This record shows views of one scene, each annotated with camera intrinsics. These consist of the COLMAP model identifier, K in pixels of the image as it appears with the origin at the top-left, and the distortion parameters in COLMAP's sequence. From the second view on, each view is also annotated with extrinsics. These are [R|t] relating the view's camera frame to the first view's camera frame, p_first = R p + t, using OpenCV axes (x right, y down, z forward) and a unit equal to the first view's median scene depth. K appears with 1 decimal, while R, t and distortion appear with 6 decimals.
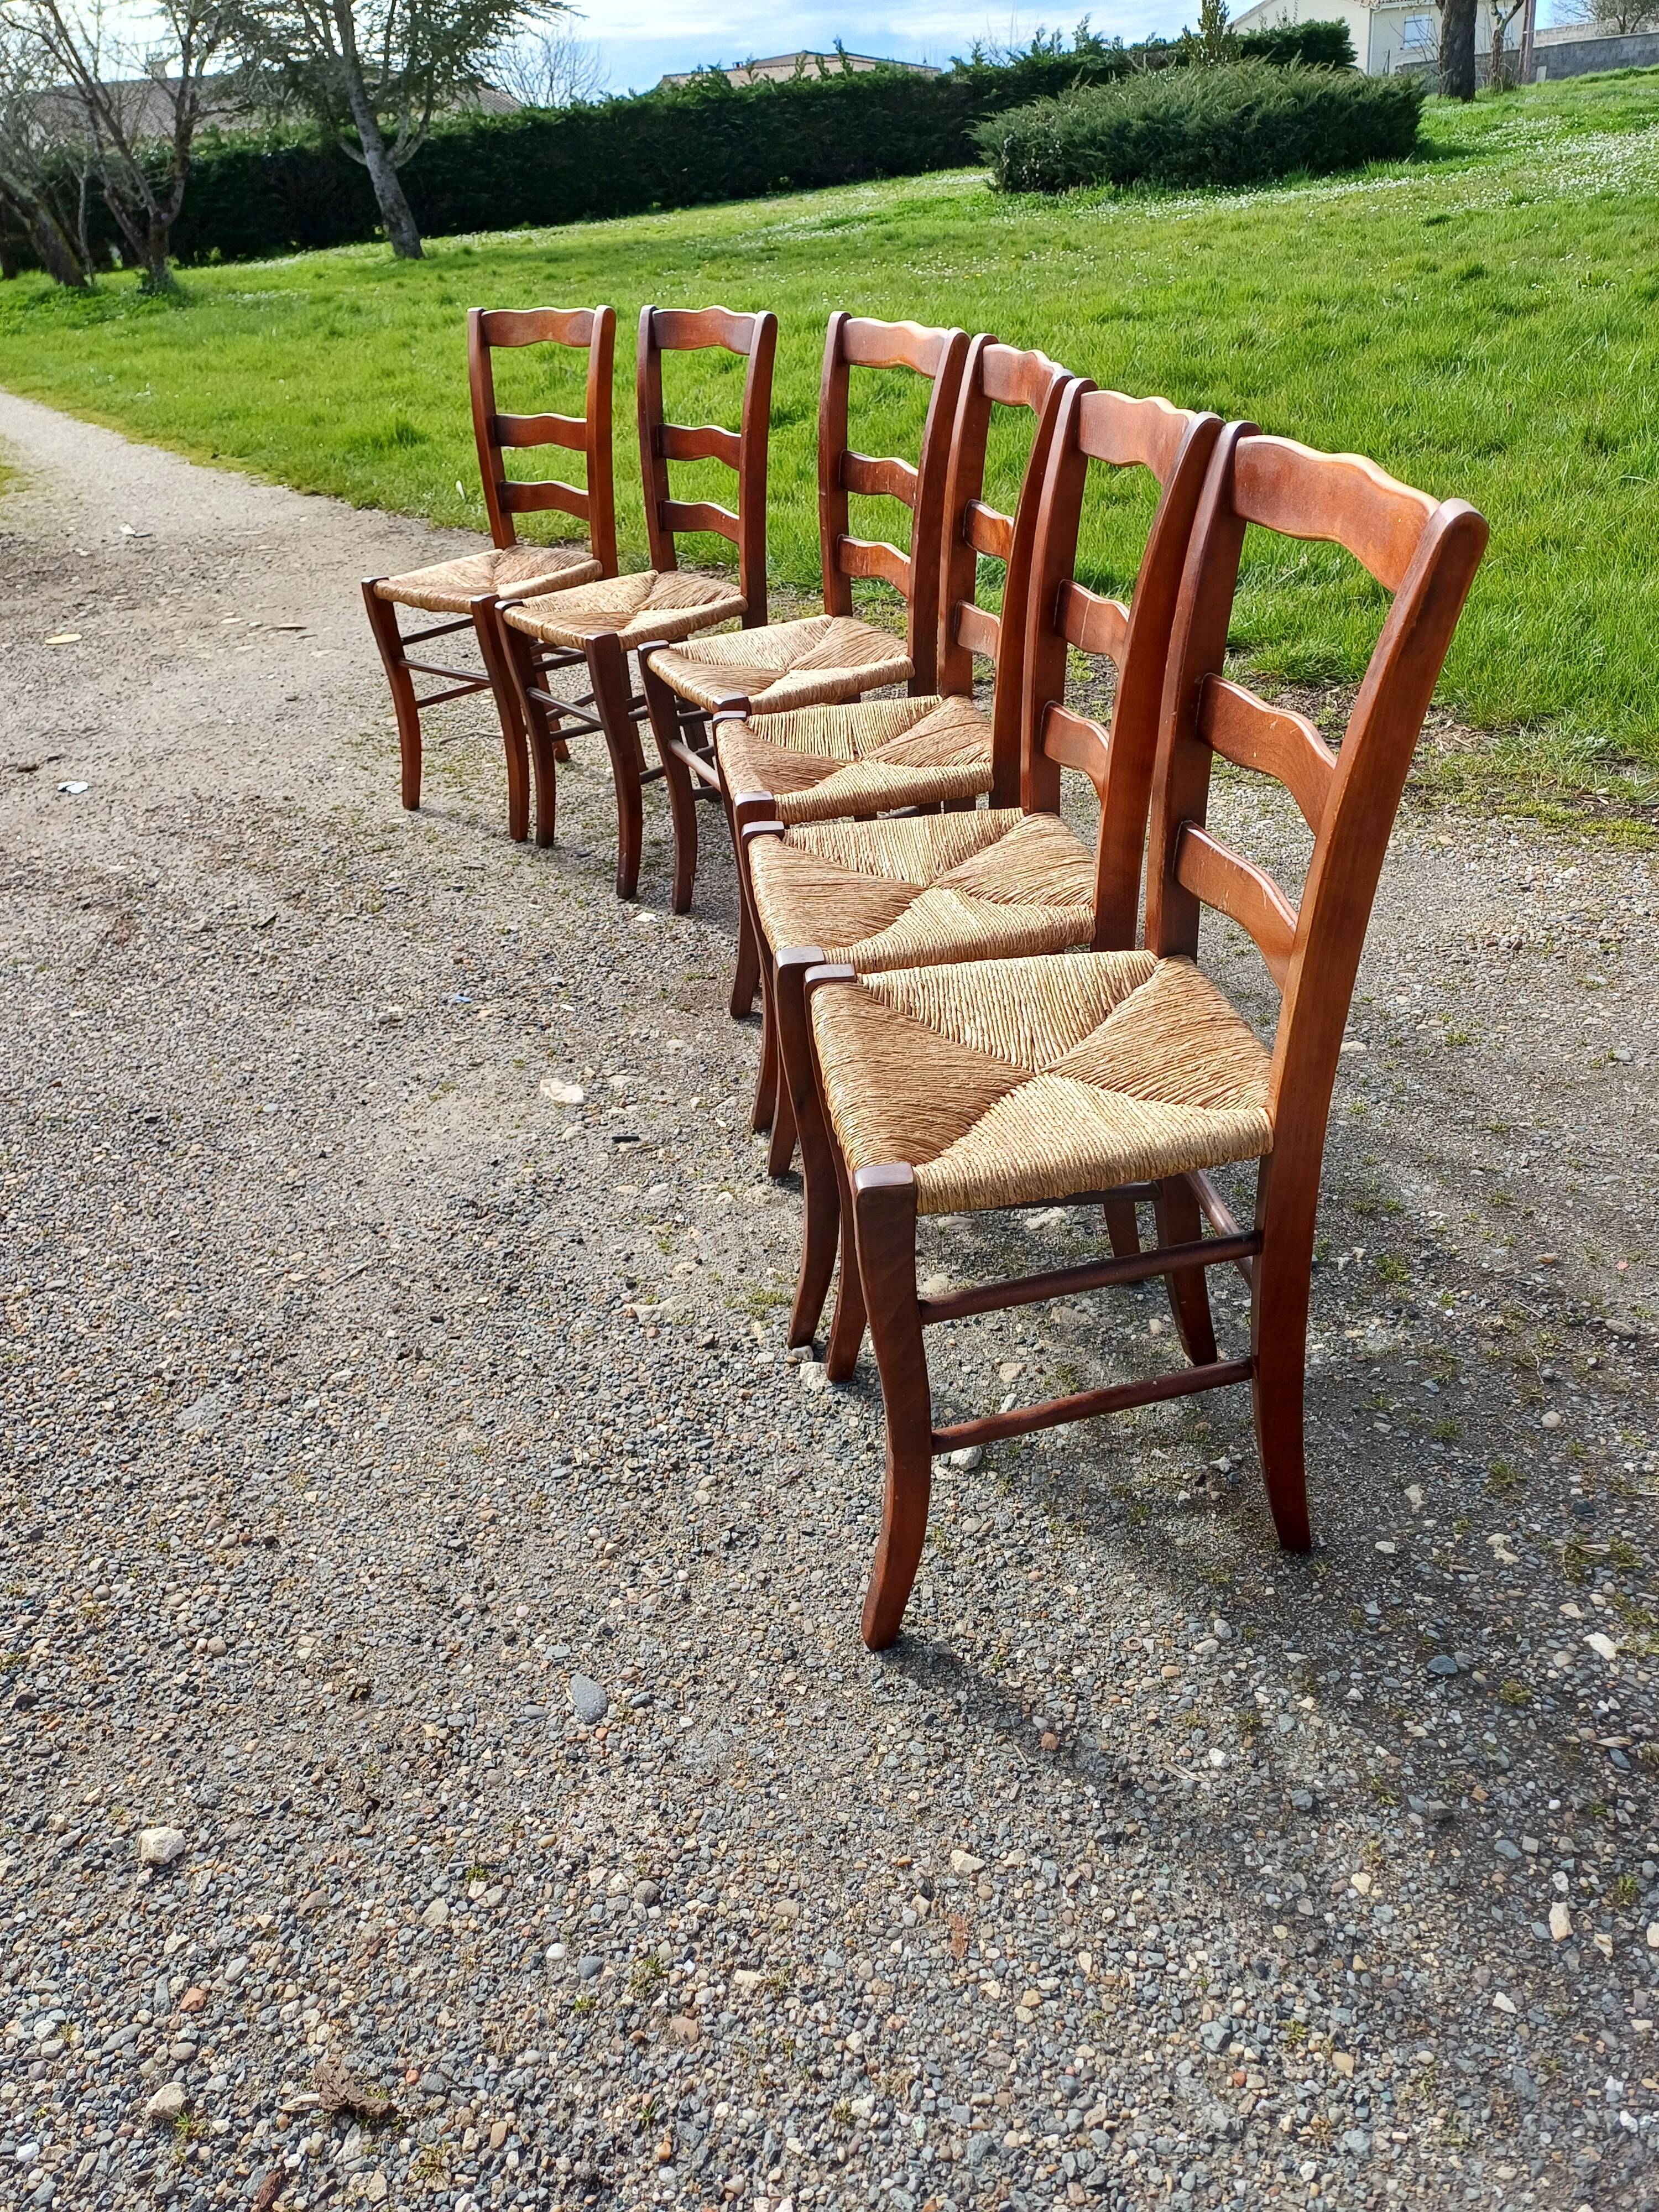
lens RADIAL K [[1629.4, 0, 823.4], [0, 1629.4, 1104.5], [0, 0, 1]] dist [0.054514, -0.044397]
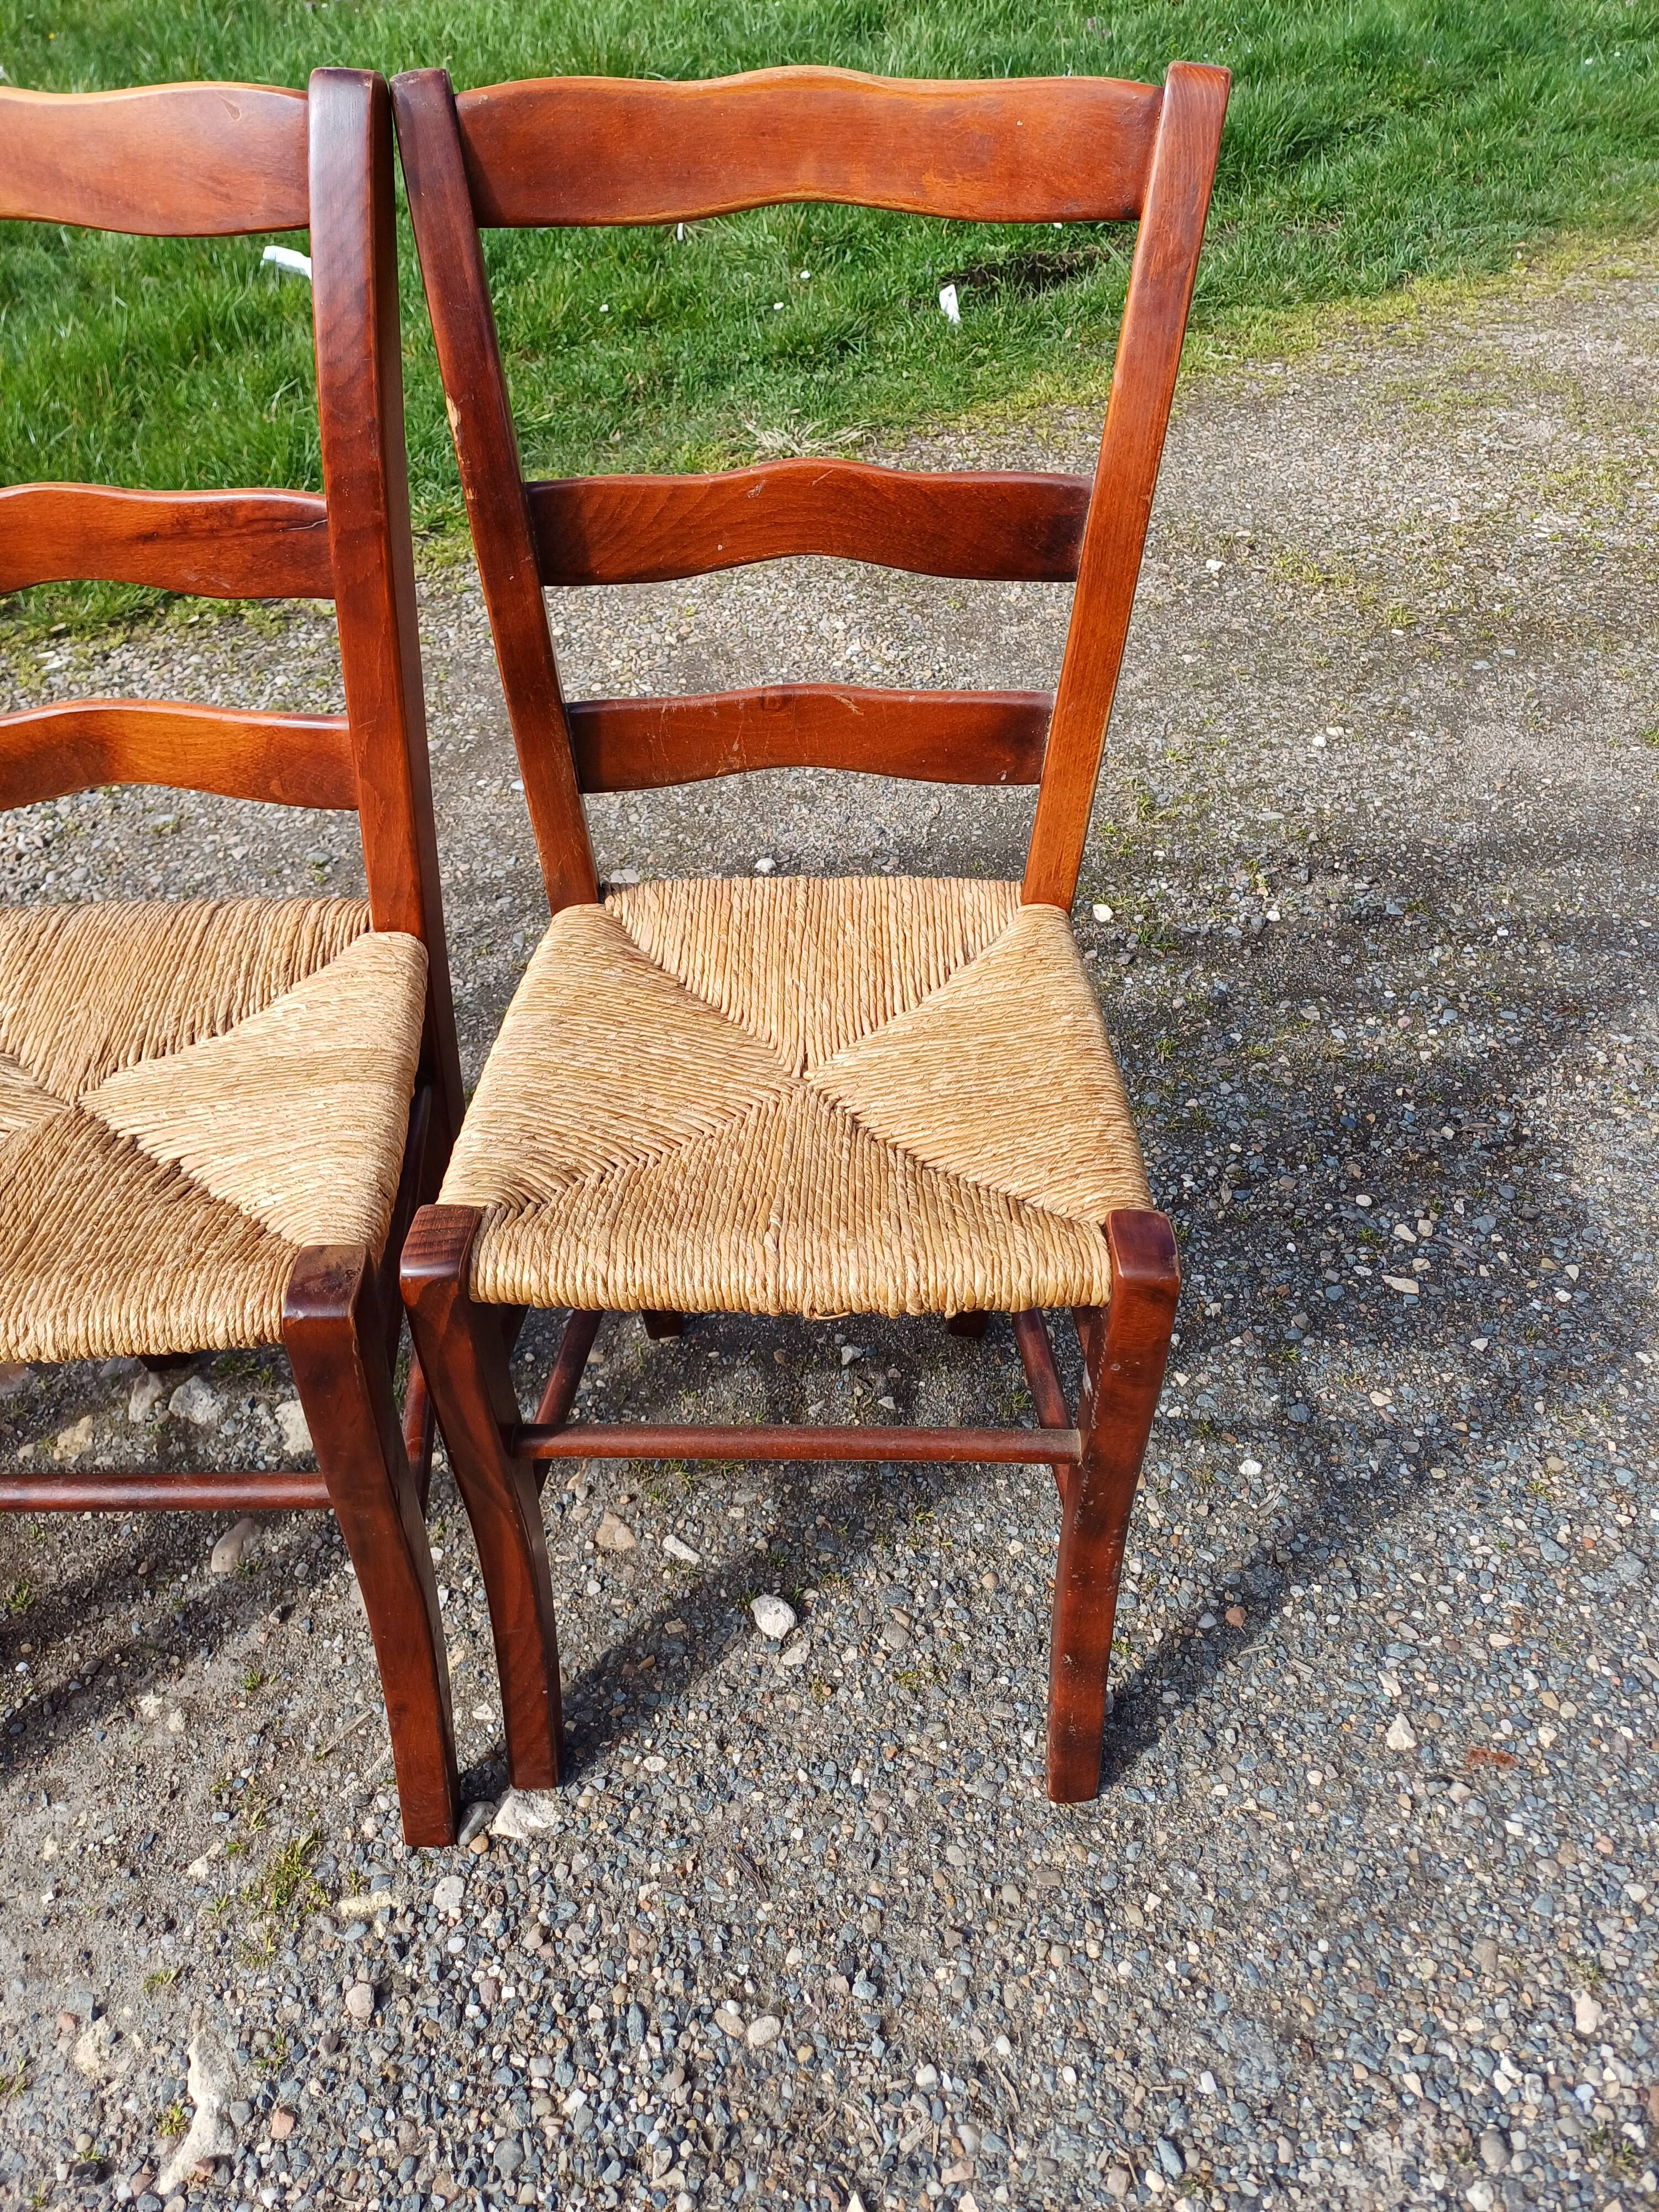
lens RADIAL K [[1629.4, 0, 807.4], [0, 1629.4, 1105.1], [0, 0, 1]] dist [0.054514, -0.044397]
pose [[0.107996, -0.590061, 0.800103, -0.412413], [0.504907, 0.725842, 0.467143, -0.323176], [-0.856391, 0.353529, 0.376314, 0.743884]]
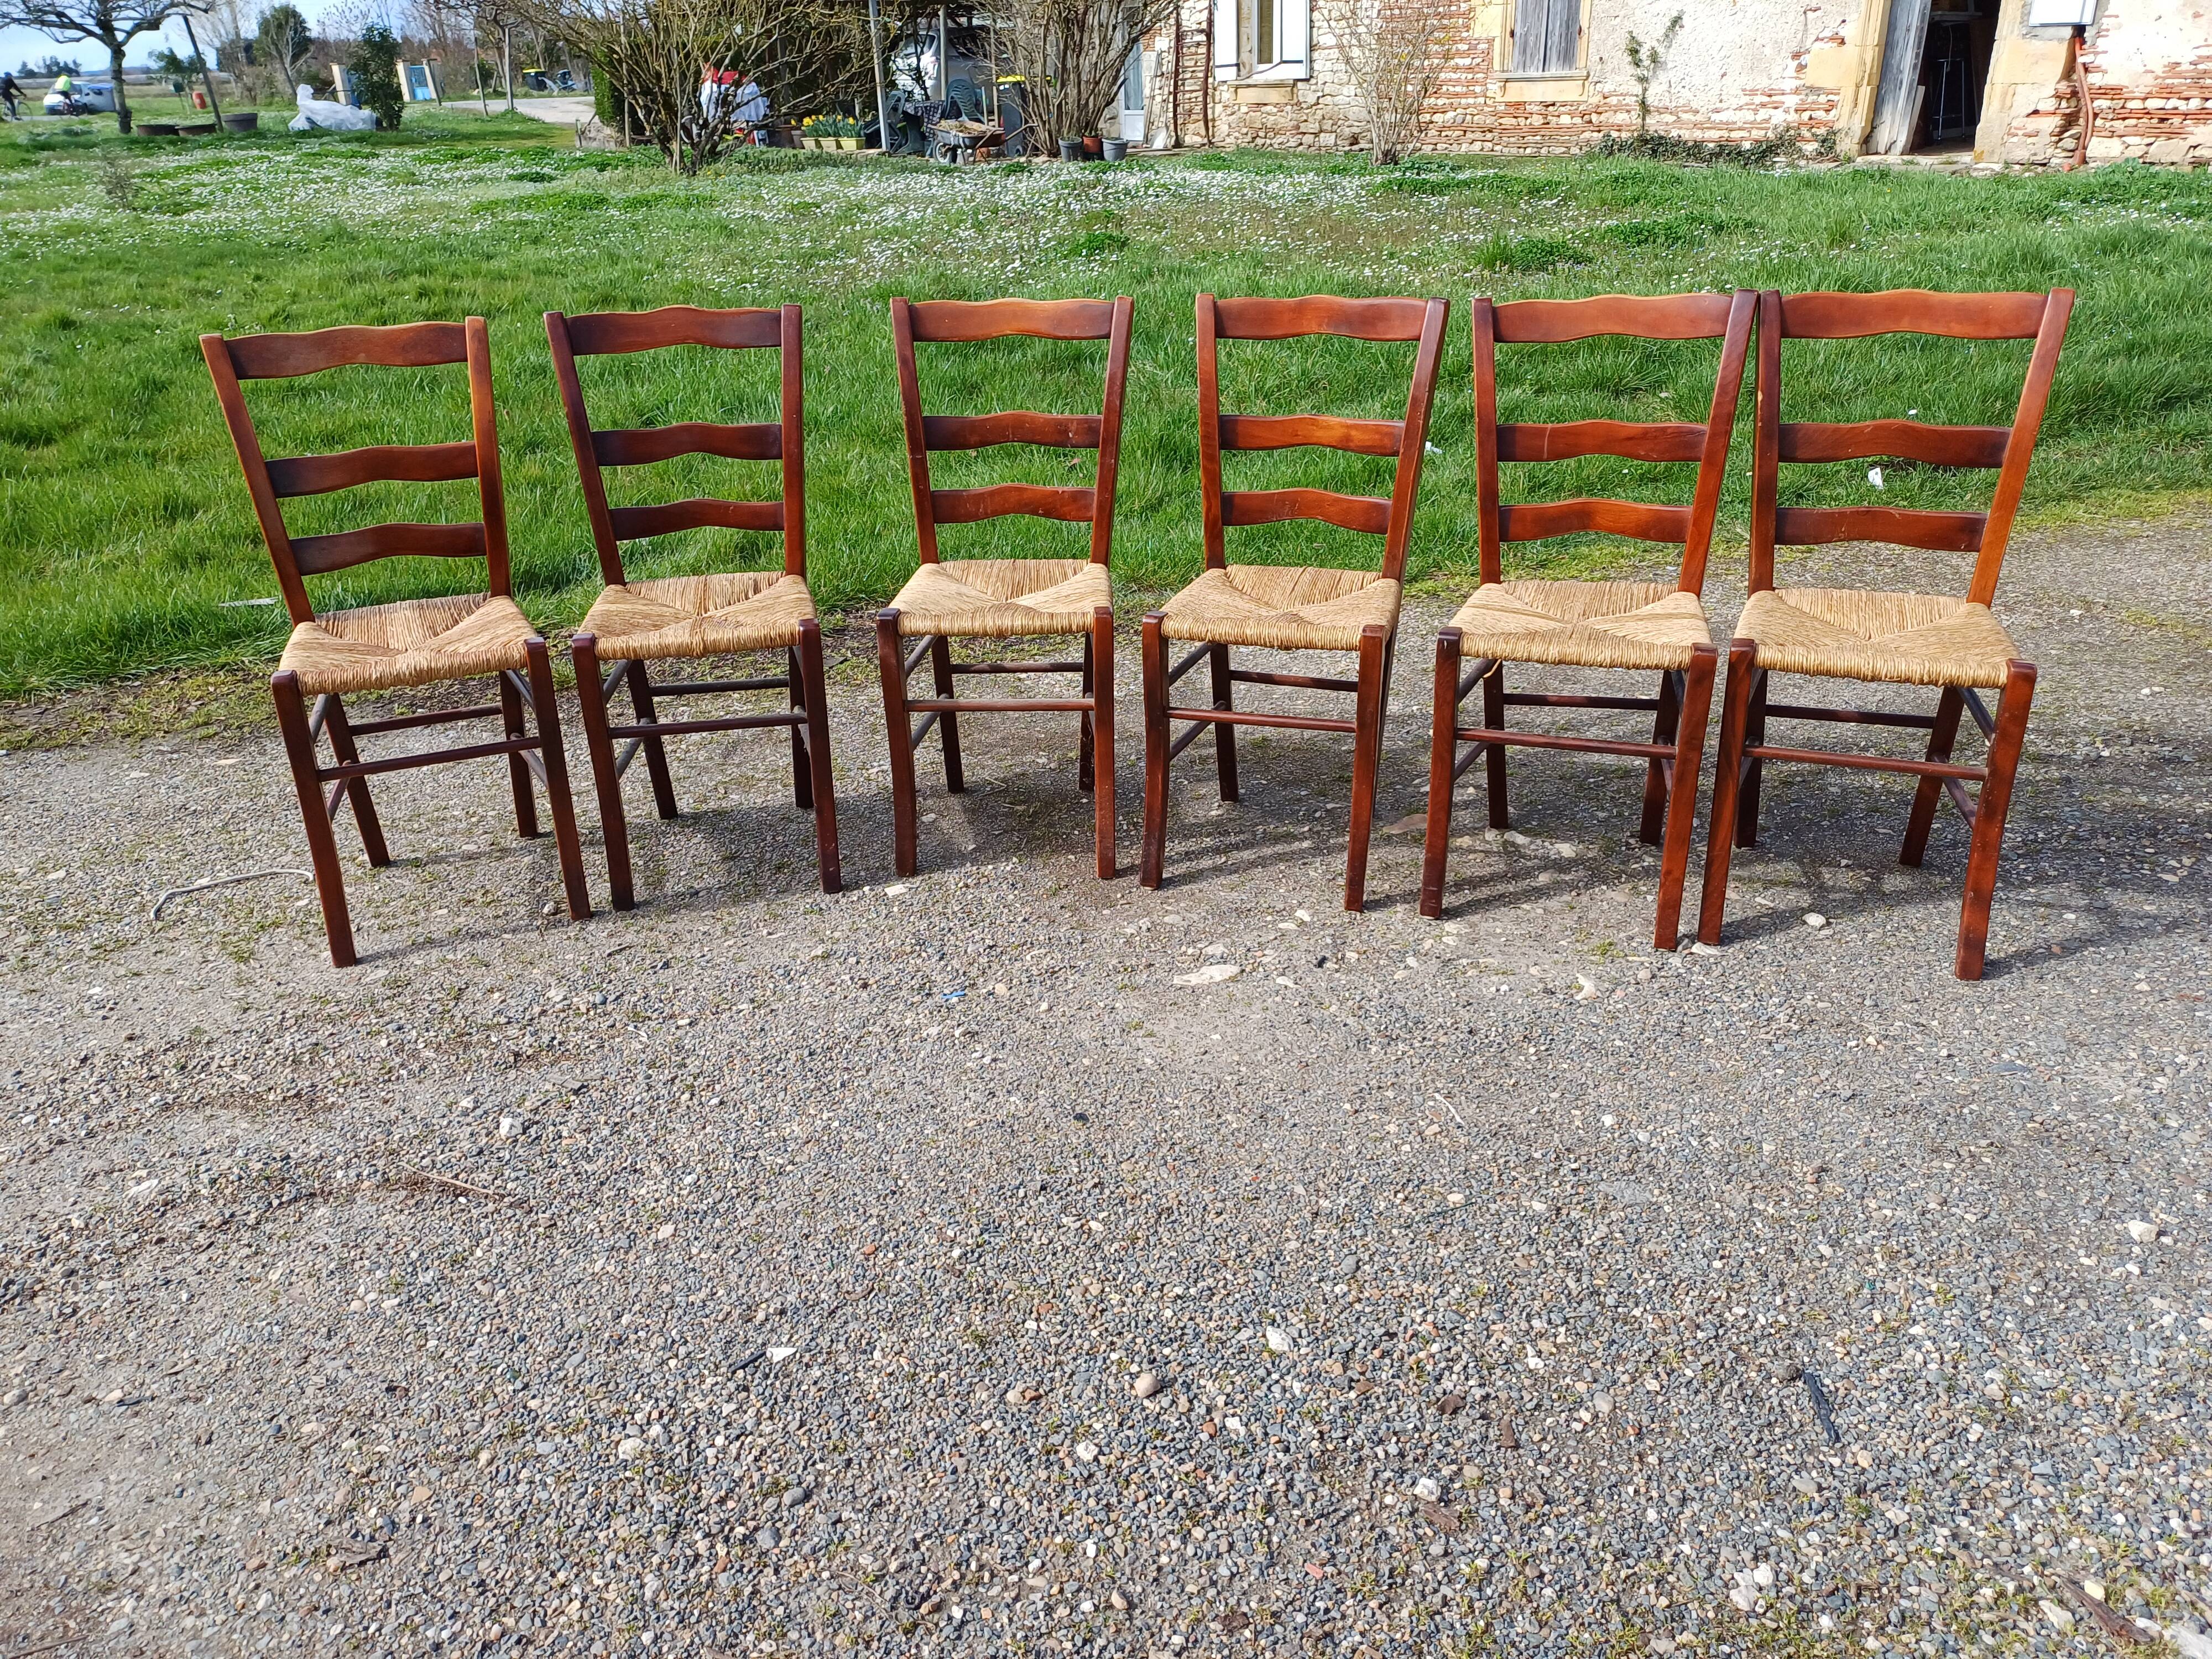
lens RADIAL K [[1629.4, 0, 1118.1], [0, 1629.4, 829.7], [0, 0, 1]] dist [0.054514, -0.044397]
pose [[0.415643, -0.313879, 0.853652, -1.750450], [0.465522, 0.879726, 0.096803, -0.373797], [-0.781364, 0.357158, 0.511770, 0.802836]]
